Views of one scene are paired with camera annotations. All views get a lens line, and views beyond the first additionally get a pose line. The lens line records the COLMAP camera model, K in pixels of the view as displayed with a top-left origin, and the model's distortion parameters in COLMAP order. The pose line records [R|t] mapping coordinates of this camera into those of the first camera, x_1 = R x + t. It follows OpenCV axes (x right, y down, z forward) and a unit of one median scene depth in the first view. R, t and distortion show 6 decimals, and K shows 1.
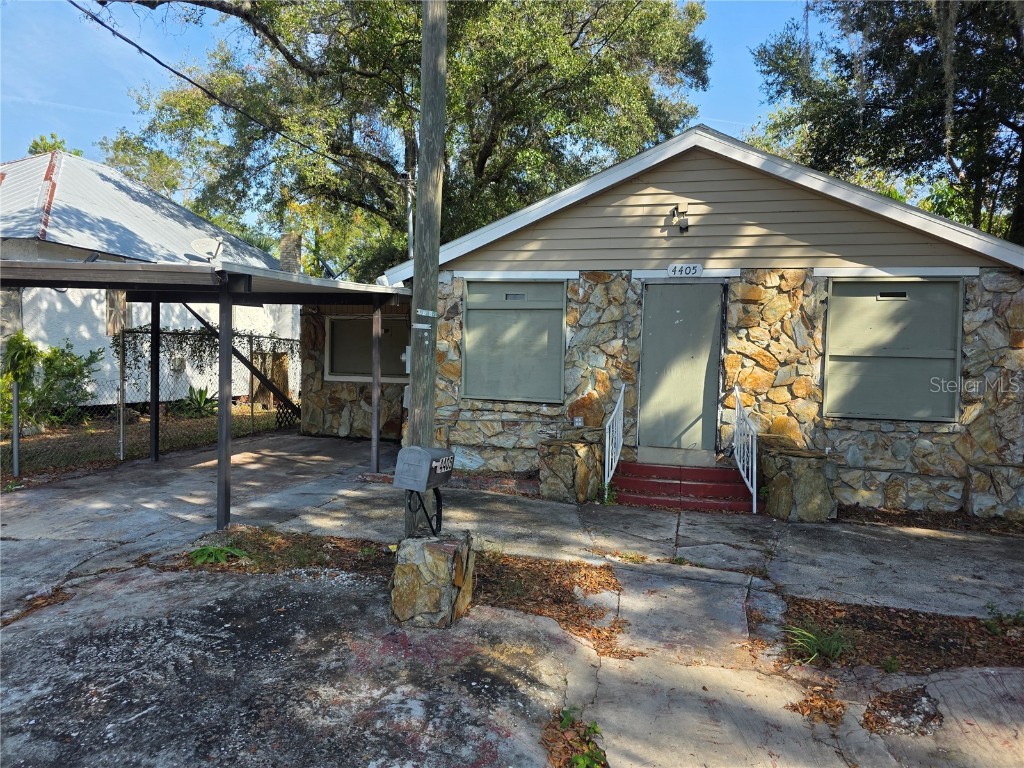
lens RADIAL K [[691.2, 0, 512.9], [0, 691.2, 382.9], [0, 0, 1]] dist [0.052964, 0.001045]
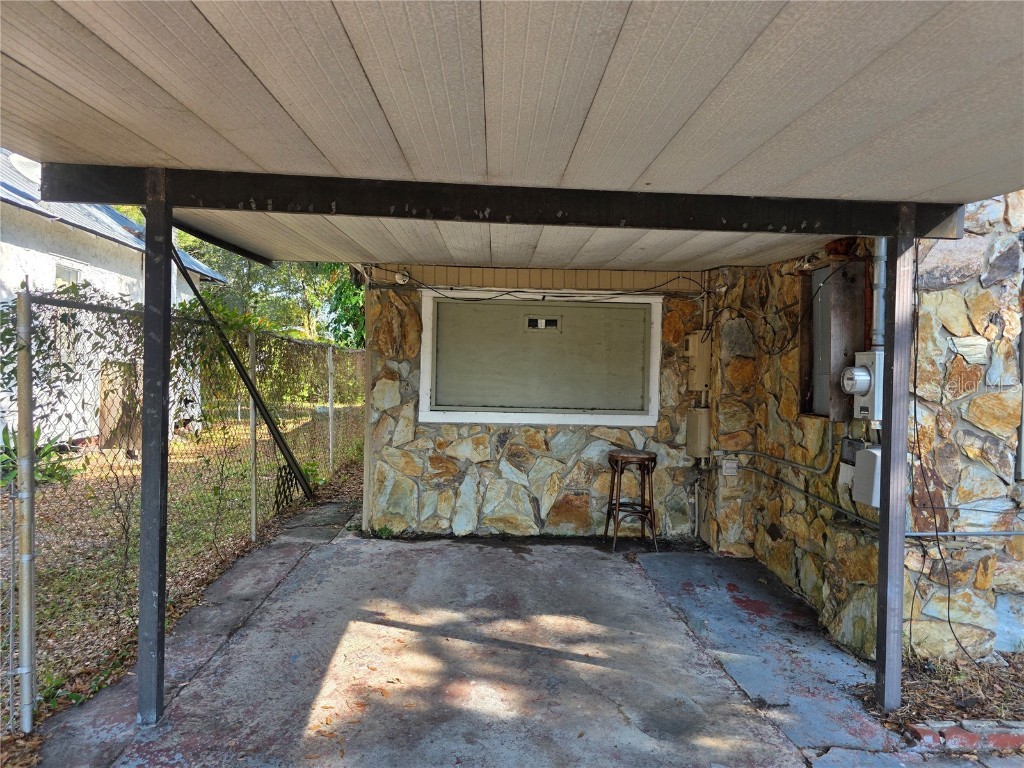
lens RADIAL K [[691.2, 0, 513.2], [0, 691.2, 379.8], [0, 0, 1]] dist [0.052964, 0.001045]
pose [[0.950209, -0.011853, 0.311389, -0.362486], [0.015650, 0.999830, -0.009699, -0.027657], [-0.311221, 0.014090, 0.950233, 0.518320]]
